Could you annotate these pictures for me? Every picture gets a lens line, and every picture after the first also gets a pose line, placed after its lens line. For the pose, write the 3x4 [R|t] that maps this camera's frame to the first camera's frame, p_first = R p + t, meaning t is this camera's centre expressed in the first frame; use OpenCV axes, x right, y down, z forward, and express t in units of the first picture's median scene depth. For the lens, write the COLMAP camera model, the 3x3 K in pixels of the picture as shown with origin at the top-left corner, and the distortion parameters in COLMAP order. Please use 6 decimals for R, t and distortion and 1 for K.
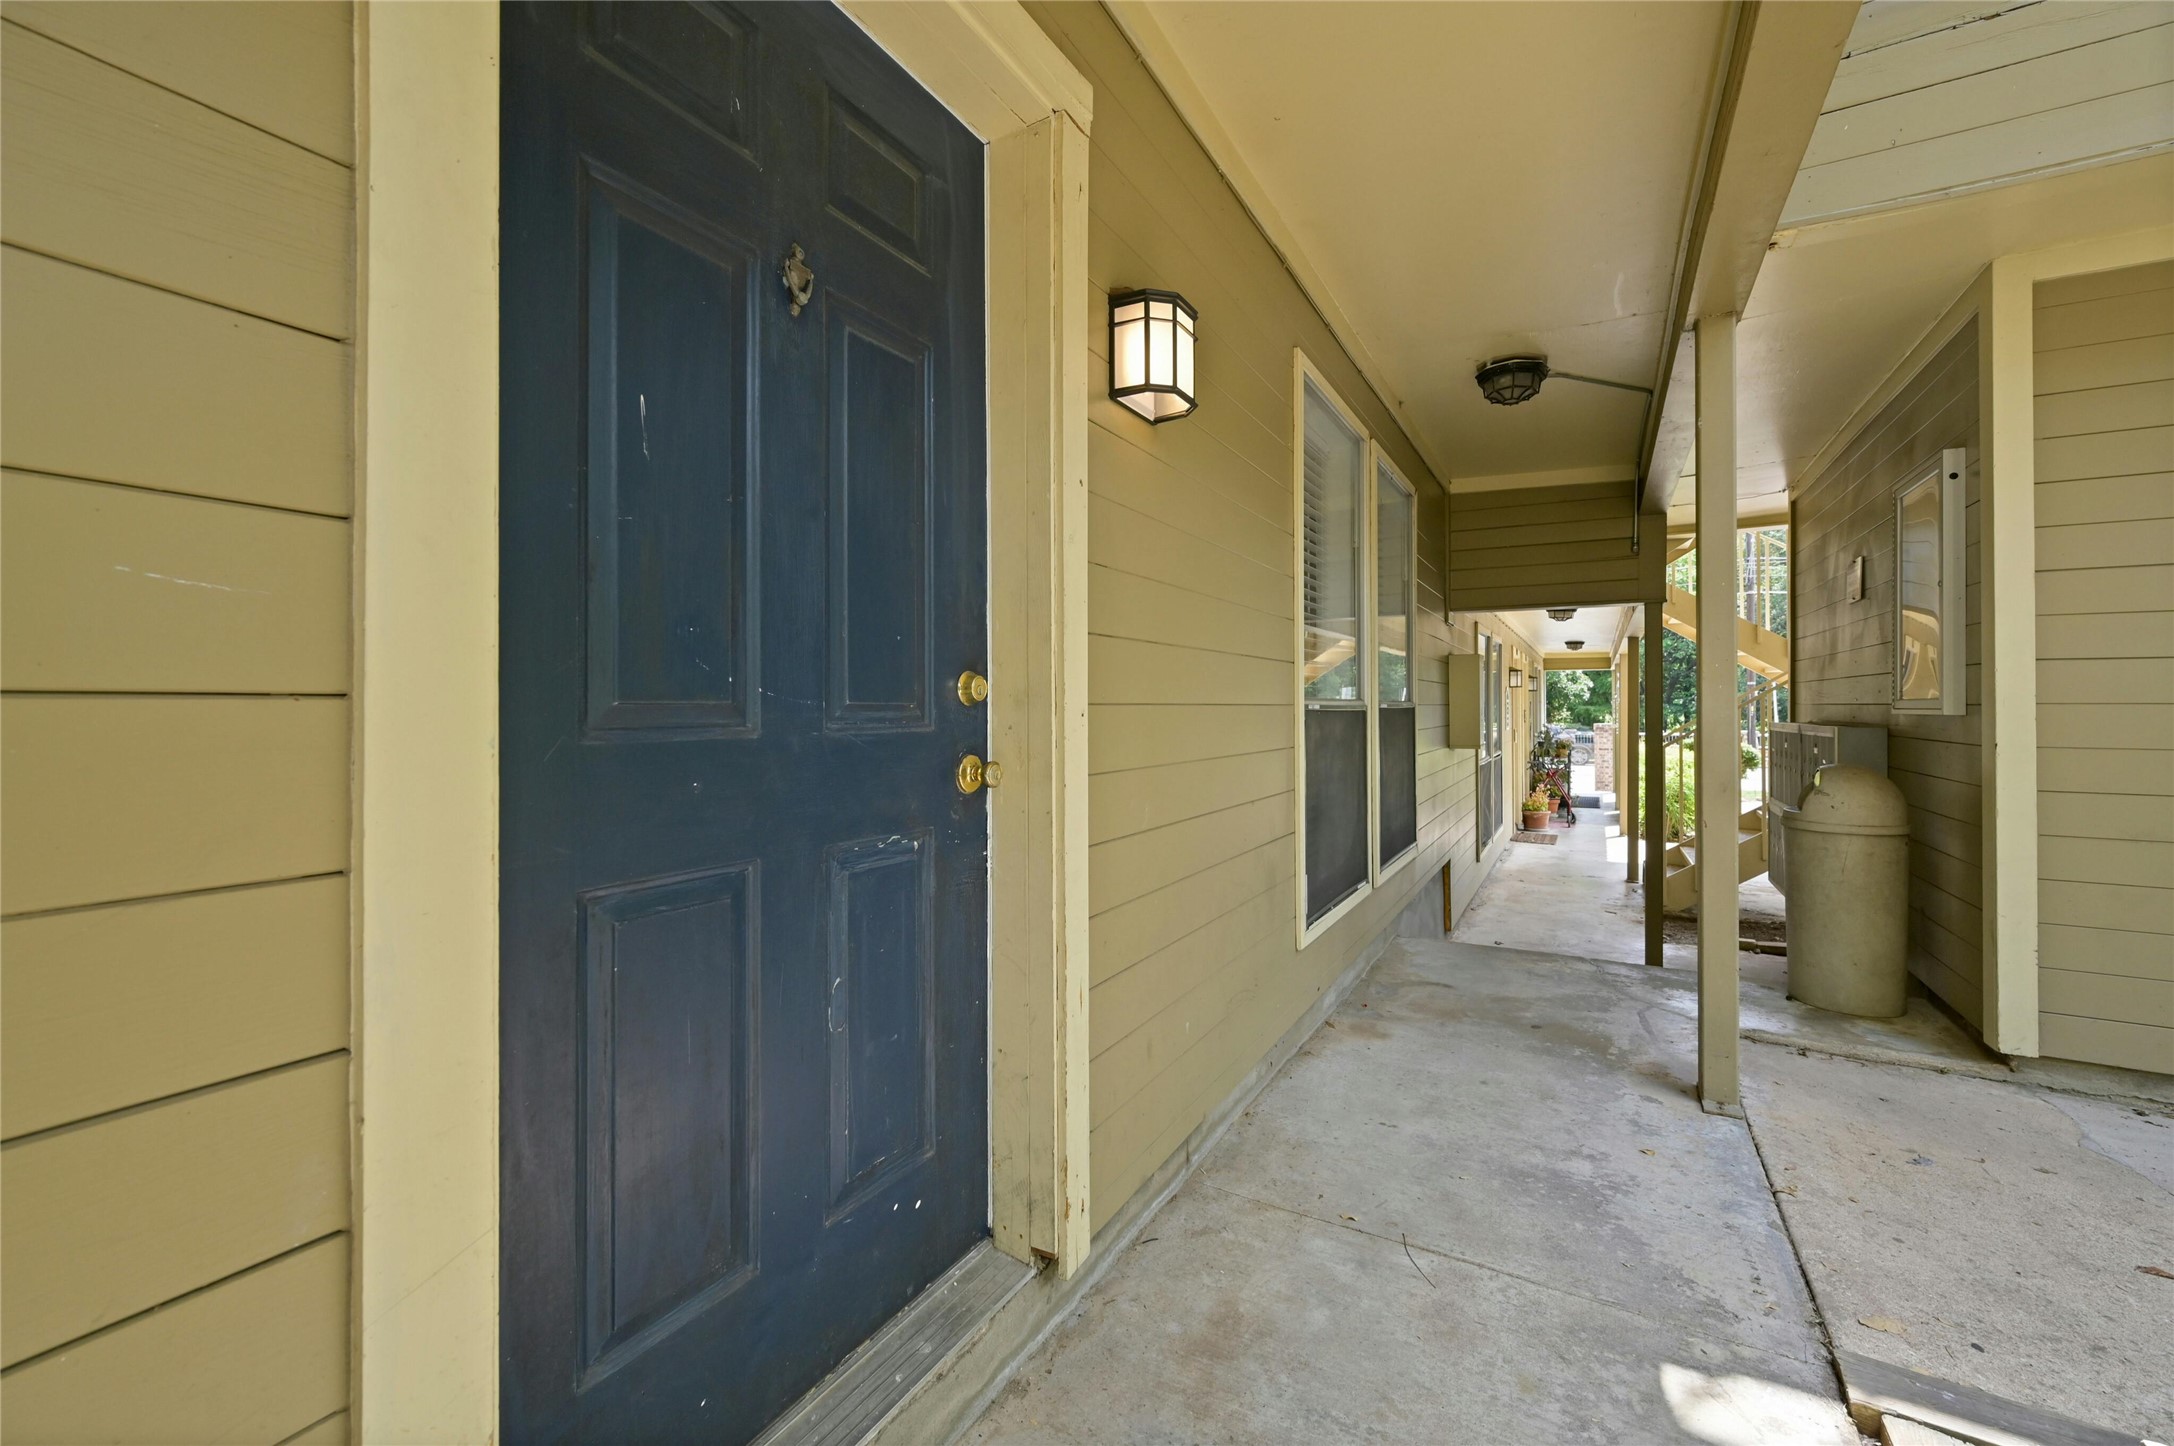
lens RADIAL K [[890.0, 0, 1088.5], [0, 890.0, 694.4], [0, 0, 1]] dist [0.016219, -0.000034]
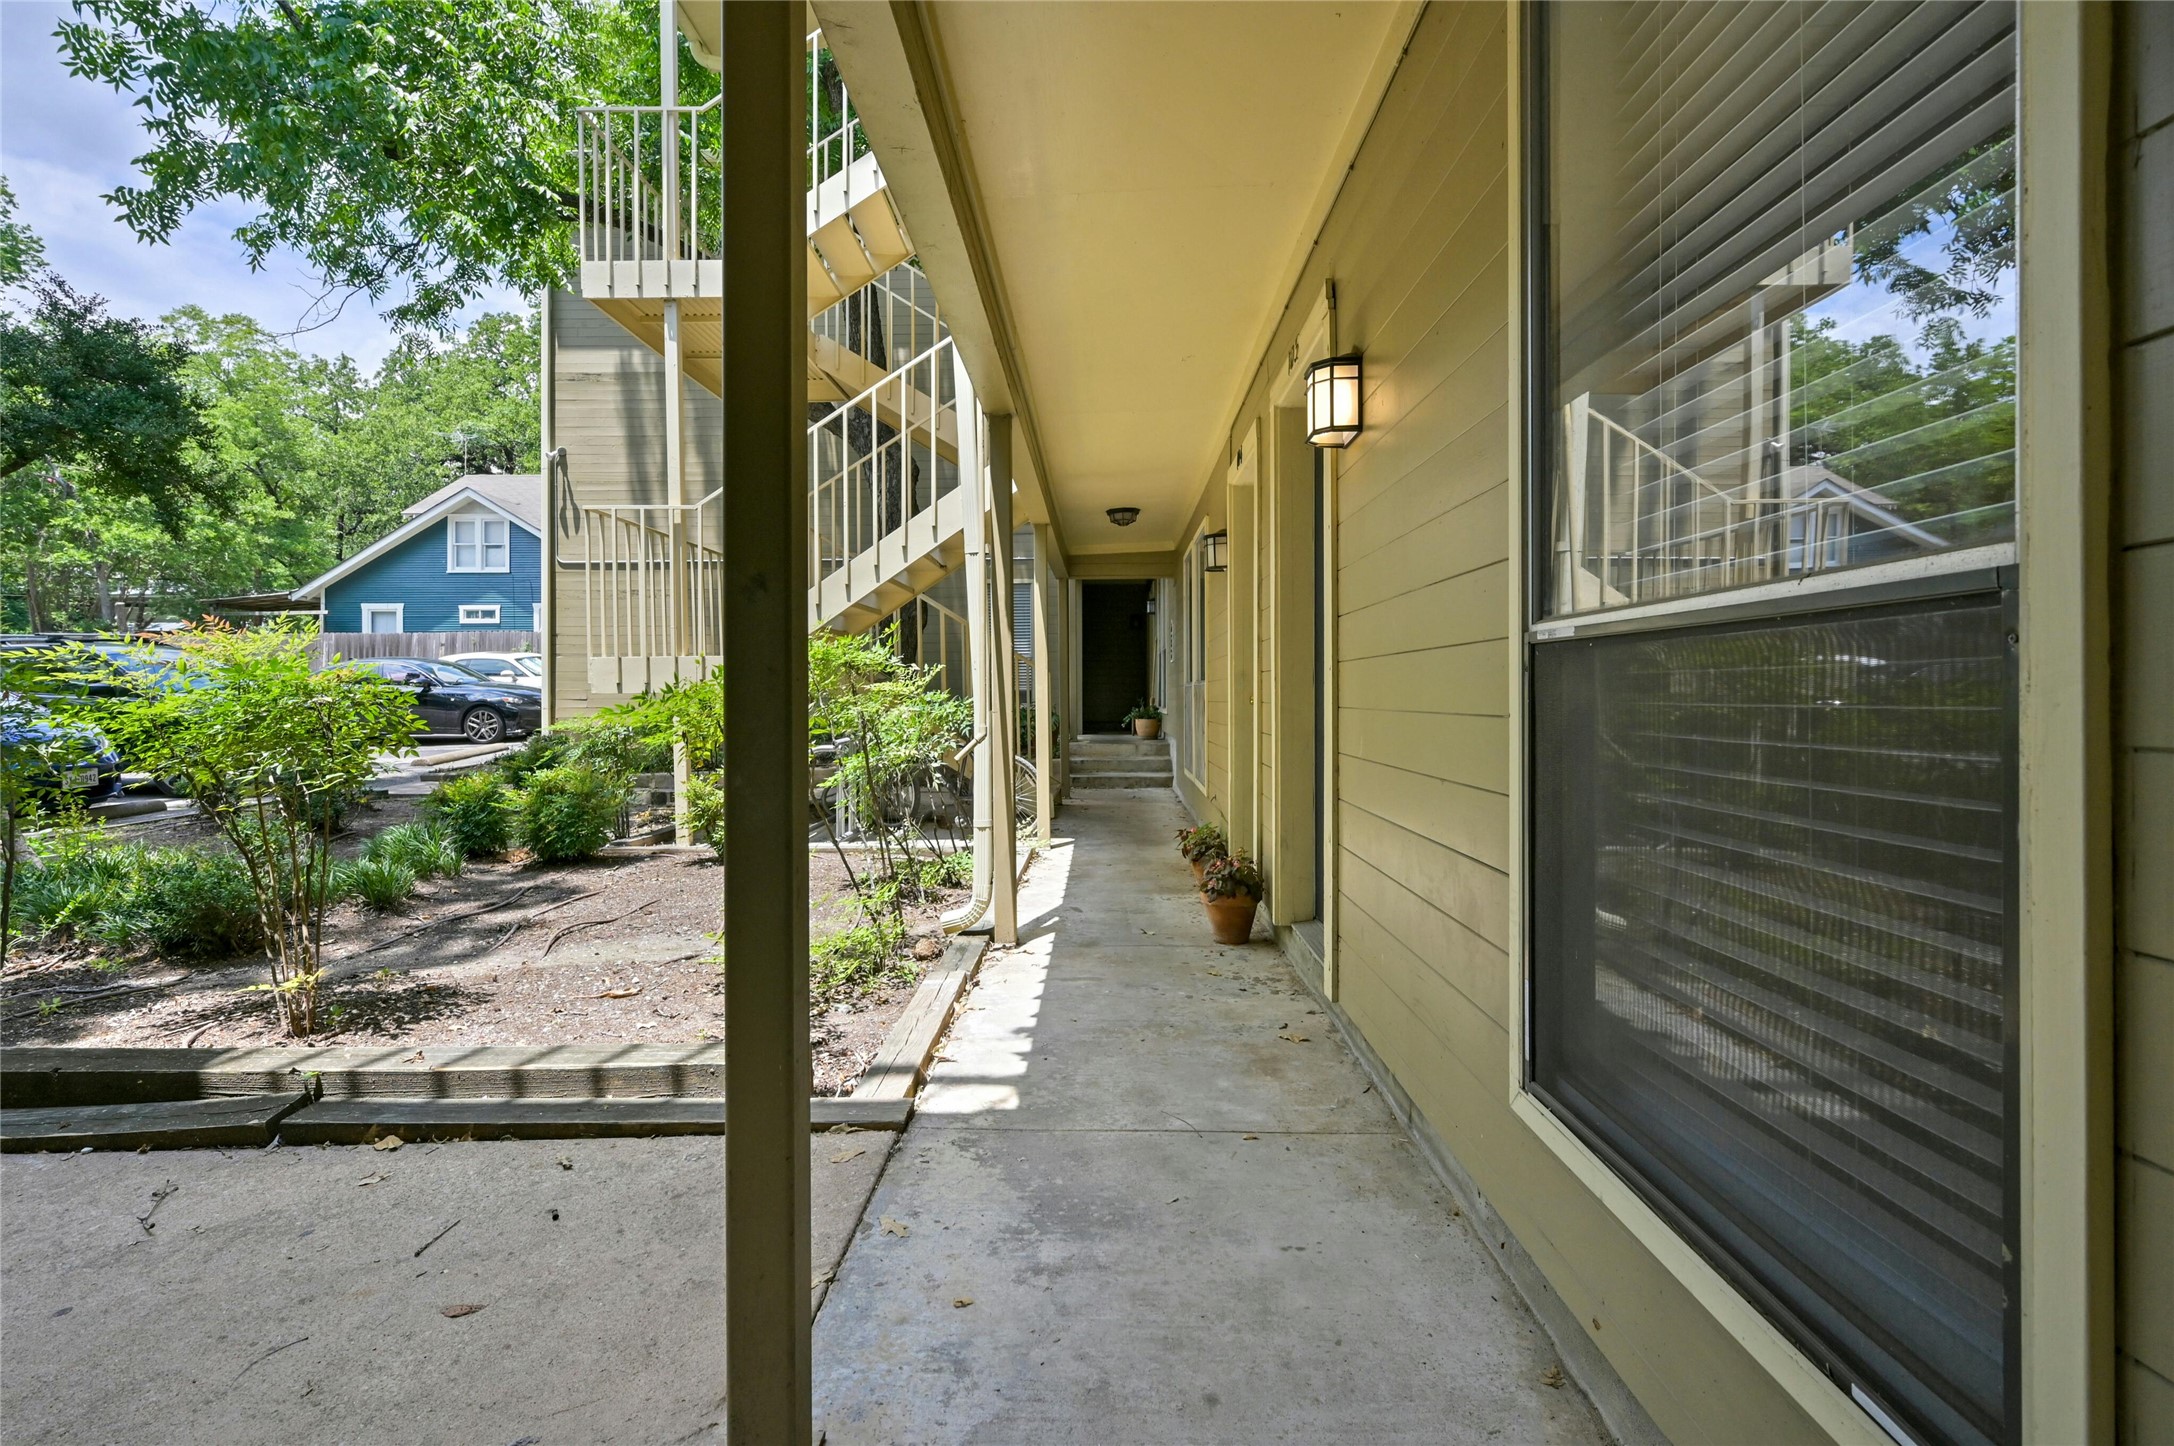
lens RADIAL K [[890.0, 0, 1088.5], [0, 890.0, 694.4], [0, 0, 1]] dist [0.016219, -0.000034]
pose [[-0.877706, 0.004683, -0.479177, 0.922387], [0.010658, 0.999896, -0.009750, 0.064029], [0.479081, -0.013664, -0.877664, 1.764304]]
